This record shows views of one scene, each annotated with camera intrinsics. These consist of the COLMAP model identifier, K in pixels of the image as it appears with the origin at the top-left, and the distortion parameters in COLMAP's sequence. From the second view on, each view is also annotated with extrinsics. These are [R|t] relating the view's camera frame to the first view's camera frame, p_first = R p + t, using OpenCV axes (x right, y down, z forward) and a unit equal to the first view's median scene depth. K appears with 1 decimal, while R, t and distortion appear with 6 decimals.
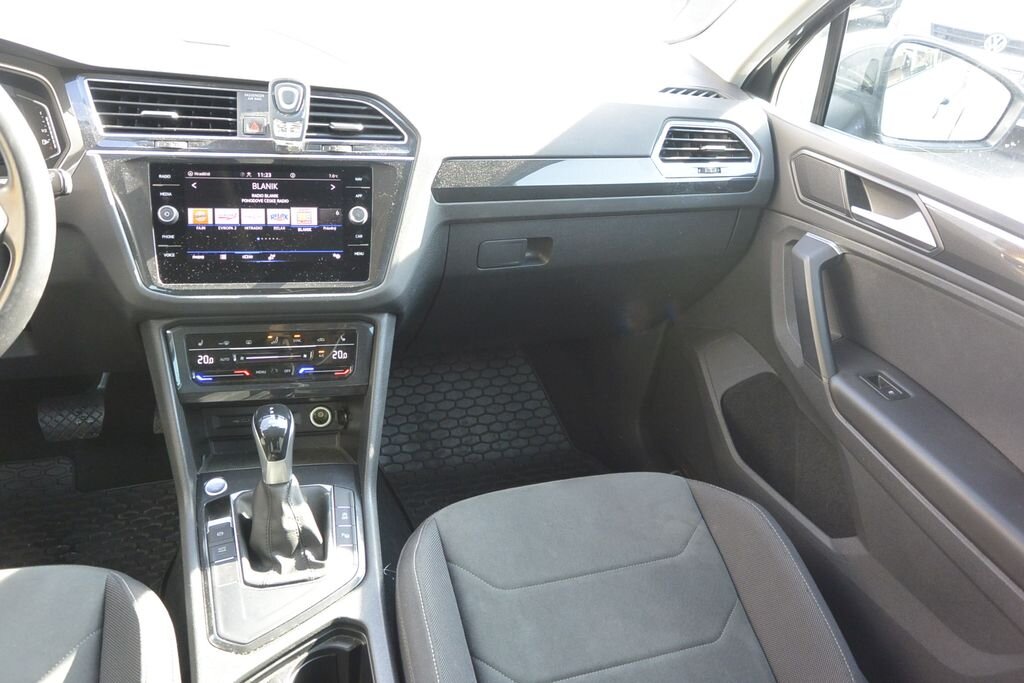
lens RADIAL K [[781.6, 0, 507.1], [0, 781.6, 339.6], [0, 0, 1]] dist [-0.005550, 0.015254]
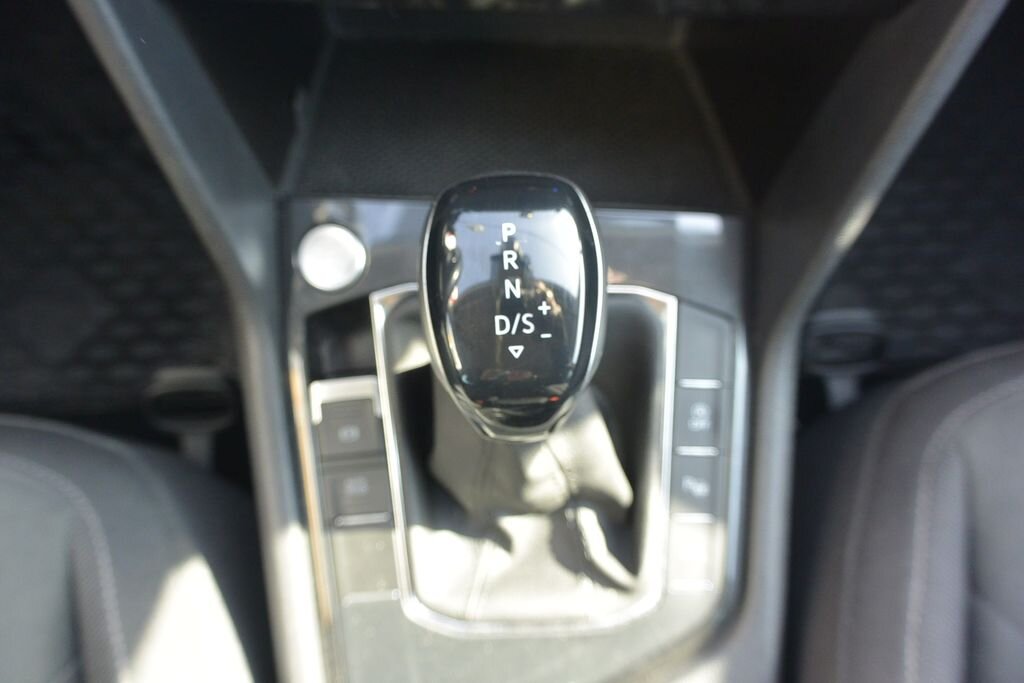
lens RADIAL K [[781.6, 0, 507.1], [0, 781.6, 339.6], [0, 0, 1]] dist [-0.005550, 0.015254]
pose [[0.961775, 0.240296, -0.131327, -0.263229], [-0.056329, 0.642921, 0.763858, -0.048930], [0.267985, -0.727262, 0.631881, 0.827782]]
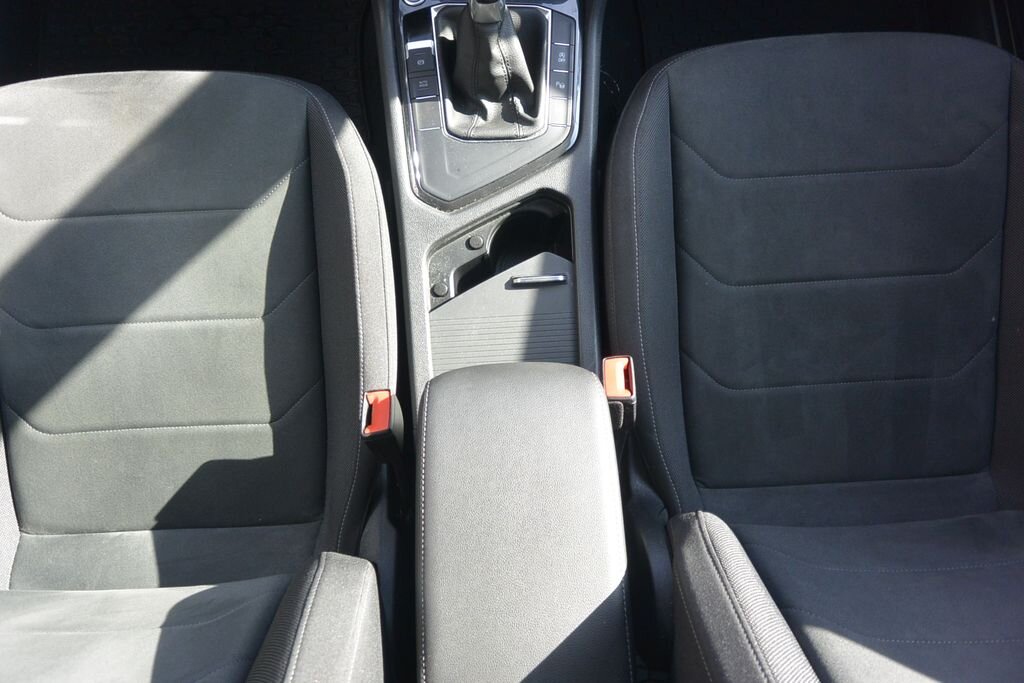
lens RADIAL K [[795.7, 0, 509.2], [0, 795.7, 341.8], [0, 0, 1]] dist [0.000993, 0.006370]
pose [[0.962977, 0.236225, -0.129899, -0.083817], [-0.063381, 0.666728, 0.742602, -0.208255], [0.262029, -0.706875, 0.657015, 0.222533]]
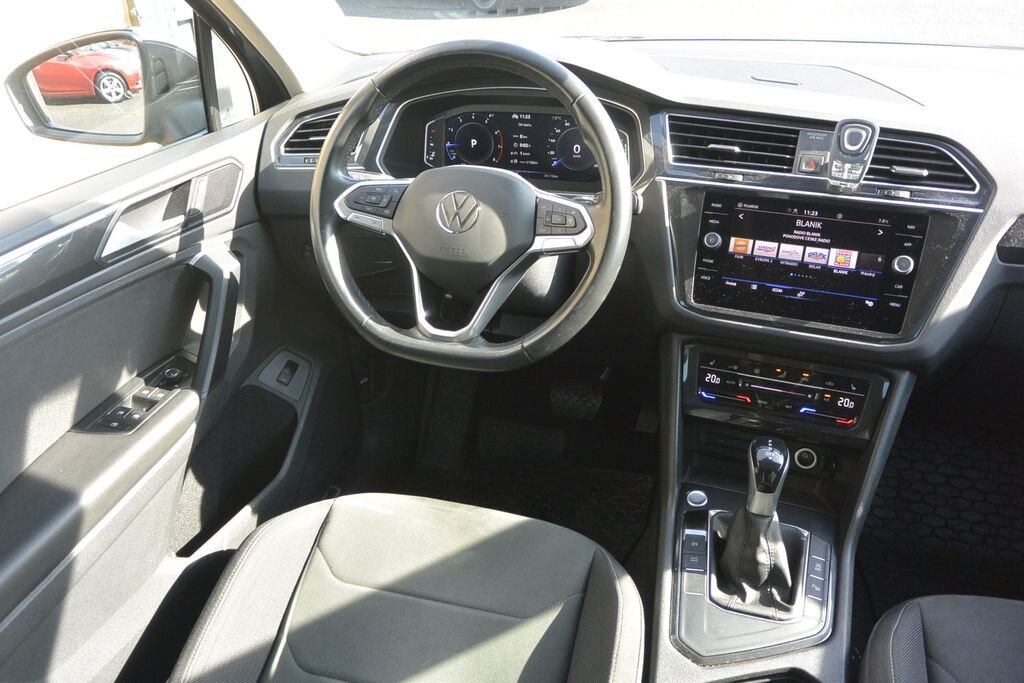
lens RADIAL K [[781.6, 0, 507.1], [0, 781.6, 339.6], [0, 0, 1]] dist [-0.005550, 0.015254]
pose [[0.826841, 0.188043, -0.530070, -0.069625], [-0.200794, 0.979040, 0.034102, -0.006460], [0.525373, 0.078239, 0.847268, -0.047314]]
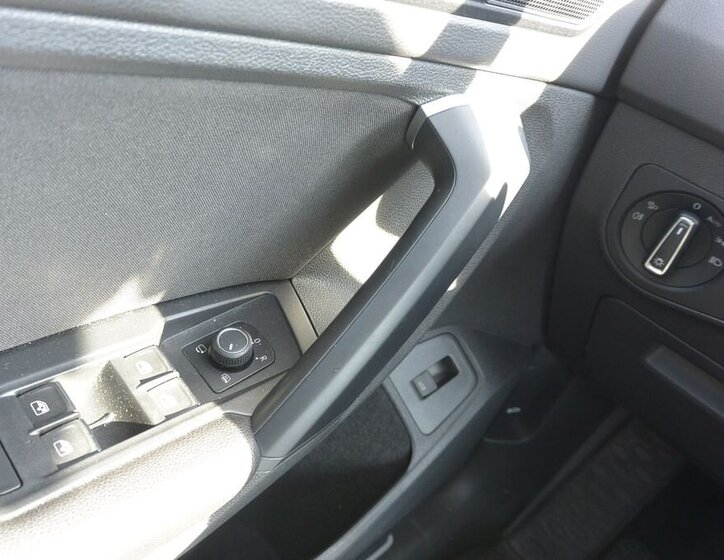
lens RADIAL K [[642.4, 0, 362.7], [0, 642.4, 278.5], [0, 0, 1]] dist [0.007101, 0.017985]
pose [[0.446042, 0.574825, -0.686019, -0.792640], [-0.649389, 0.735319, 0.193908, 0.035397], [0.615906, 0.359002, 0.701268, 0.433002]]
